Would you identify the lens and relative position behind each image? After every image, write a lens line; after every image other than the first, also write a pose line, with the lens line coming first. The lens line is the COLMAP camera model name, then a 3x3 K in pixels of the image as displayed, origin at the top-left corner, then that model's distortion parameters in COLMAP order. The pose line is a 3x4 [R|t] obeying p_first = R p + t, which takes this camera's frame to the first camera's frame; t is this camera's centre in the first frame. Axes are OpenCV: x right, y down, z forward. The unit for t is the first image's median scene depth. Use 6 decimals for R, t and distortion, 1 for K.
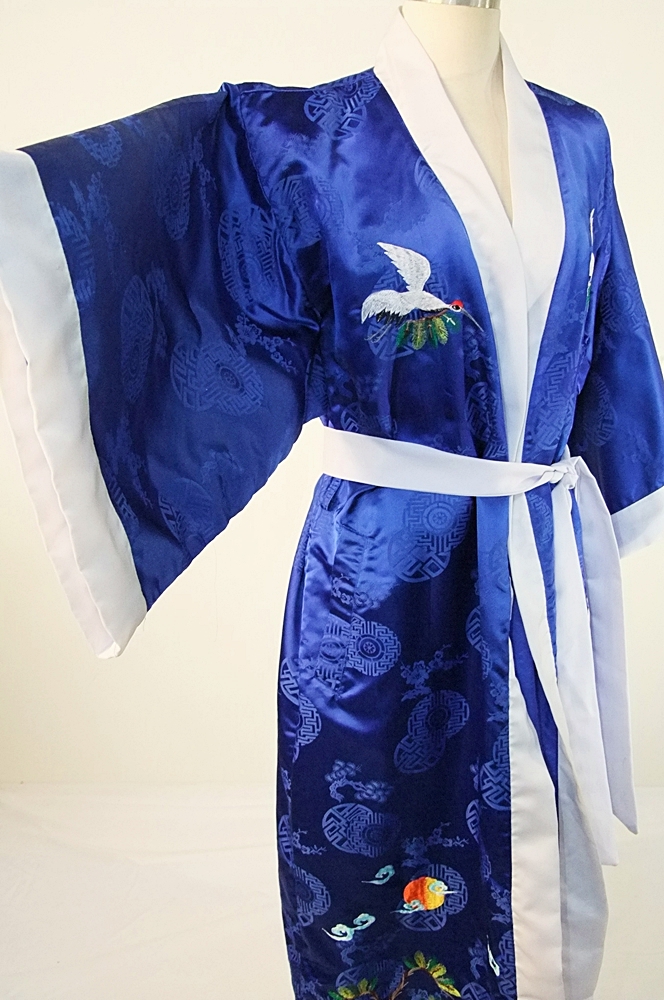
lens RADIAL K [[895.8, 0, 332.0], [0, 895.8, 500.0], [0, 0, 1]] dist [-0.006762, -0.005688]
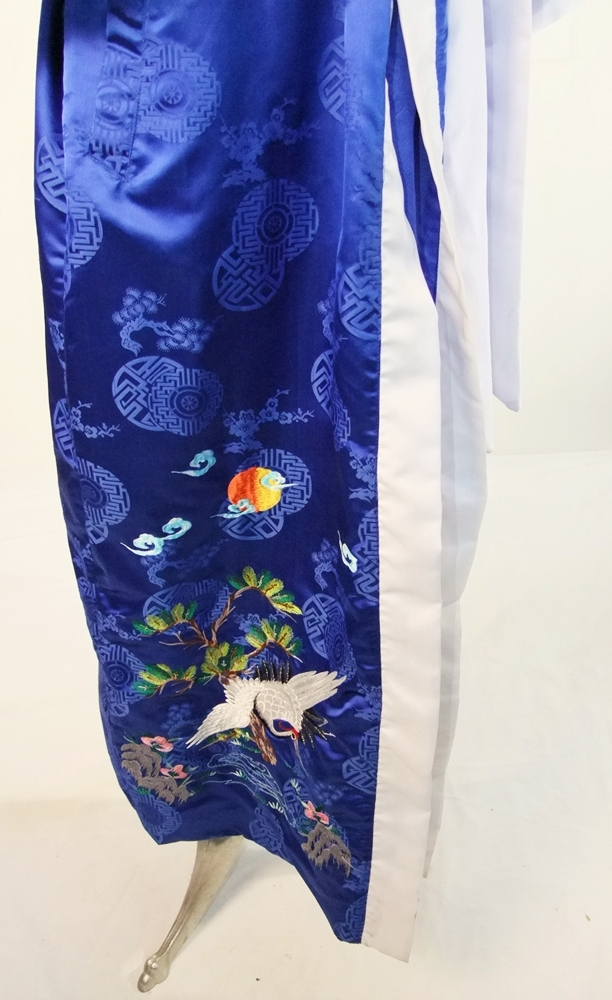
lens RADIAL K [[905.7, 0, 306.0], [0, 905.7, 500.0], [0, 0, 1]] dist [-0.068797, -0.002778]
pose [[0.981018, -0.050093, 0.187334, 0.001426], [-0.002472, 0.962750, 0.270382, 0.256194], [-0.193900, -0.265713, 0.944351, 0.281073]]
